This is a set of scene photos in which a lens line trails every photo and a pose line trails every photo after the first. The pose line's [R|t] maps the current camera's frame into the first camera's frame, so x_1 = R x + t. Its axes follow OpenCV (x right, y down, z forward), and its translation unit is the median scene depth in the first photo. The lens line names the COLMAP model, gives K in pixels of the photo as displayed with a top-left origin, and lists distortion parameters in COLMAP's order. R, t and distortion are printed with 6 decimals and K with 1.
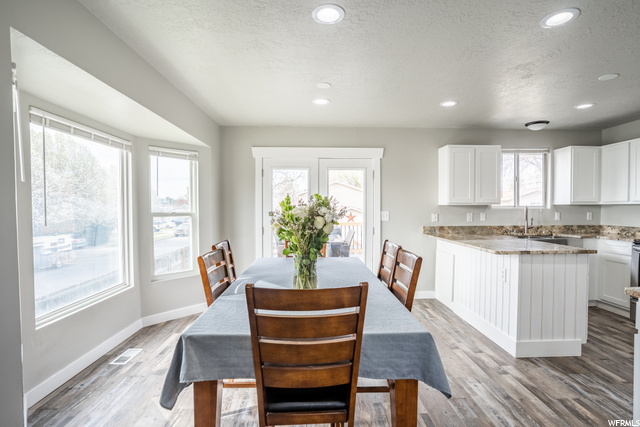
lens RADIAL K [[323.7, 0, 320.4], [0, 323.7, 215.5], [0, 0, 1]] dist [-0.073753, 0.035794]
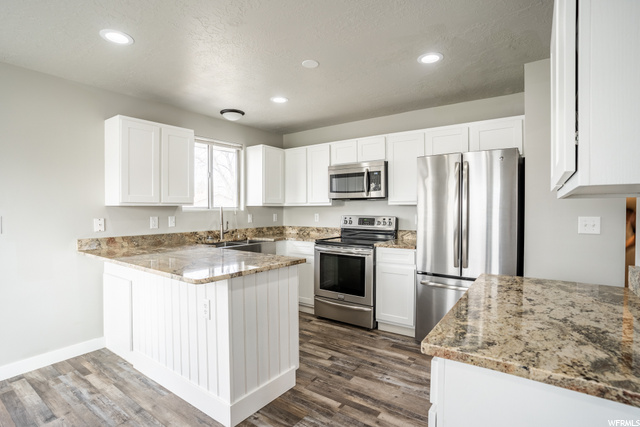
lens RADIAL K [[323.7, 0, 320.4], [0, 323.7, 215.5], [0, 0, 1]] dist [-0.073753, 0.035794]
pose [[0.610172, -0.014698, 0.792133, 0.128991], [0.020022, 0.999795, 0.003128, -0.005478], [-0.792016, 0.013952, 0.610341, 0.263084]]
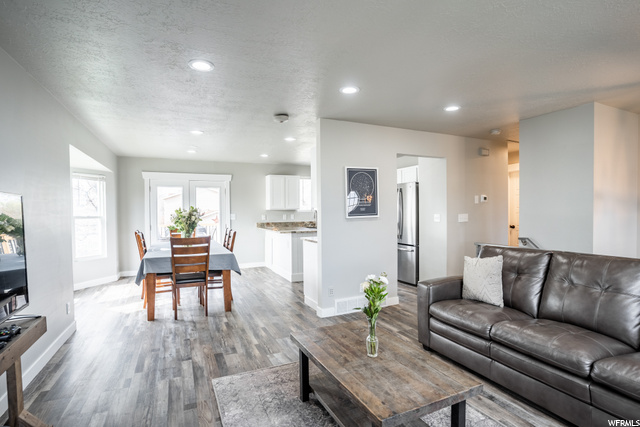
lens RADIAL K [[323.7, 0, 320.4], [0, 323.7, 215.5], [0, 0, 1]] dist [-0.073753, 0.035794]
pose [[0.921883, -0.011555, 0.387295, -0.023343], [0.015838, 0.999844, -0.007871, 0.014796], [-0.387144, 0.013390, 0.921922, -0.685188]]
